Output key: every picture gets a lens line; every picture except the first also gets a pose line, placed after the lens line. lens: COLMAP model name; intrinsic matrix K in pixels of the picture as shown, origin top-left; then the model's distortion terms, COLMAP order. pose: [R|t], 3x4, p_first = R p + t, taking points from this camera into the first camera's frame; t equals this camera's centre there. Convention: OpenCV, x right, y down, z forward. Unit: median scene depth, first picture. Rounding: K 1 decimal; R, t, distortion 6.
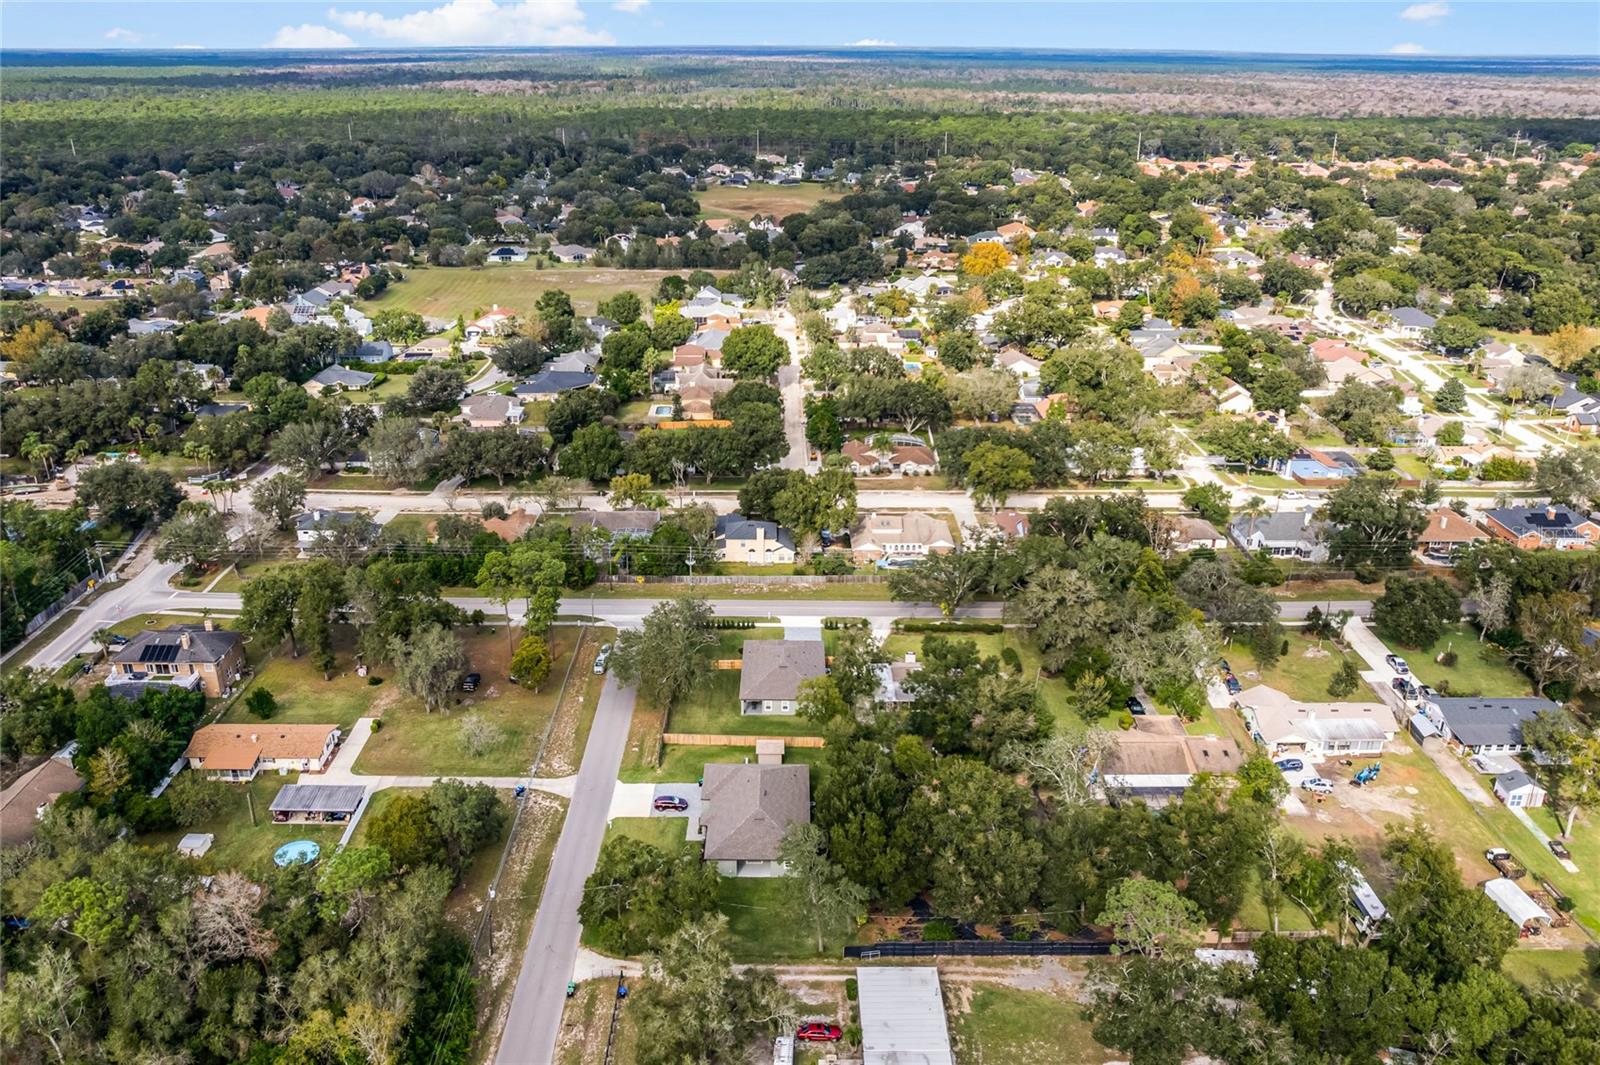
lens RADIAL K [[1400.7, 0, 800.0], [0, 1400.7, 532.5], [0, 0, 1]] dist [0.001492, 0.000179]
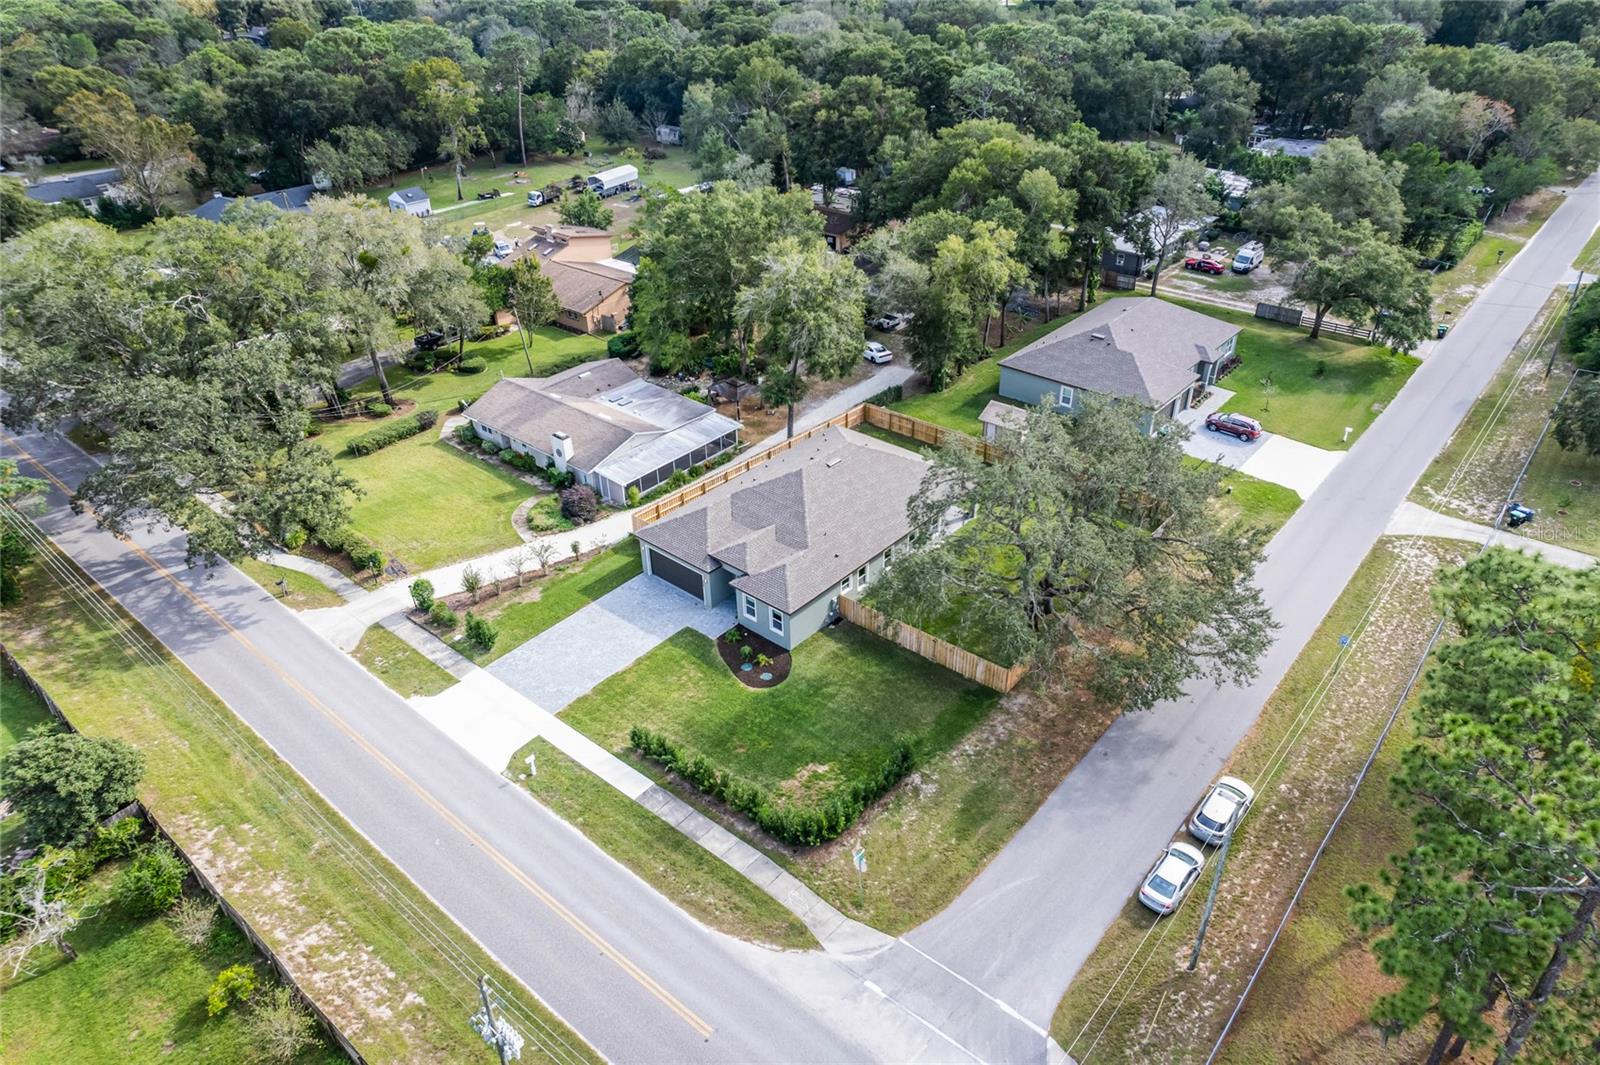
lens RADIAL K [[1024.2, 0, 813.7], [0, 1024.2, 531.3], [0, 0, 1]] dist [-0.067961, 0.044776]
pose [[-0.756872, -0.350314, 0.551747, -0.158689], [0.237424, 0.639162, 0.731507, -0.105494], [-0.608912, 0.684655, -0.400591, 0.987671]]
